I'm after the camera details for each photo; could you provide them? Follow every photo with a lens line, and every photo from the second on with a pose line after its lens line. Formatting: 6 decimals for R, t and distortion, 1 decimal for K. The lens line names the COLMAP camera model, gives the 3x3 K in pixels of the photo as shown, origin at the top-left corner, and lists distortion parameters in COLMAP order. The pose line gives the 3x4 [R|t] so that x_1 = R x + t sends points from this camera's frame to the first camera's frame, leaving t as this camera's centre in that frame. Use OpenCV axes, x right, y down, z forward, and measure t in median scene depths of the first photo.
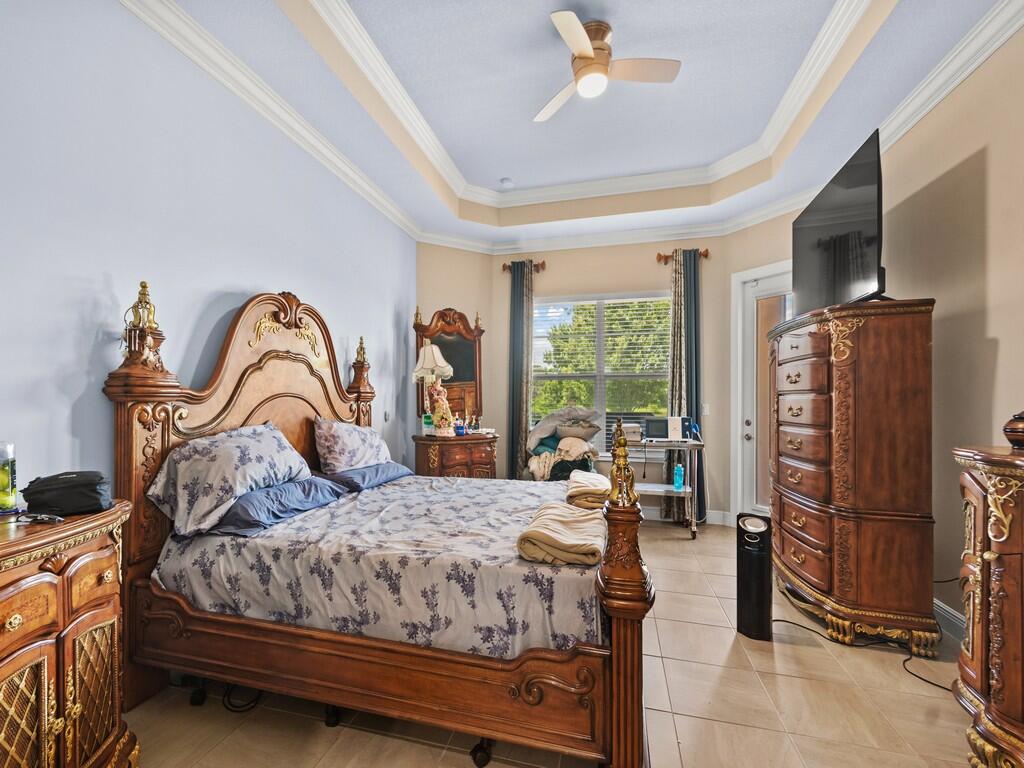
lens RADIAL K [[447.2, 0, 509.6], [0, 447.2, 389.7], [0, 0, 1]] dist [-0.012169, -0.000285]
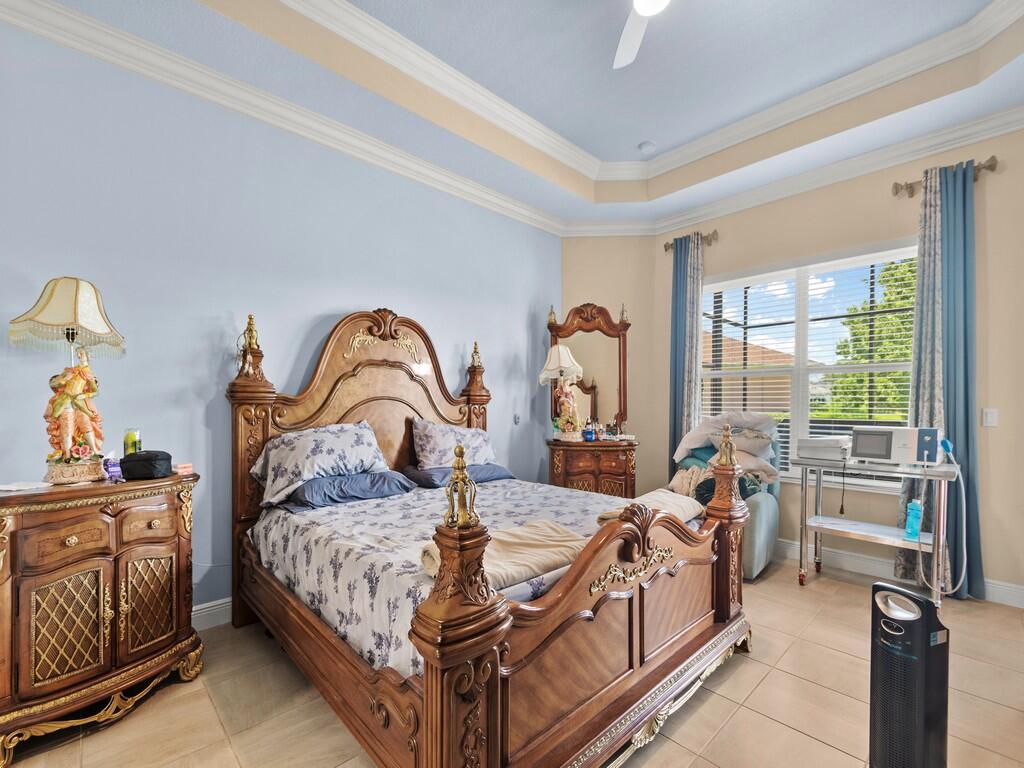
lens RADIAL K [[457.2, 0, 485.5], [0, 457.2, 402.1], [0, 0, 1]] dist [-0.004763, -0.000898]
pose [[0.834929, -0.003650, -0.550346, 0.378898], [0.014224, 0.999787, 0.014947, 0.008042], [0.550174, -0.020308, 0.834803, 0.165907]]
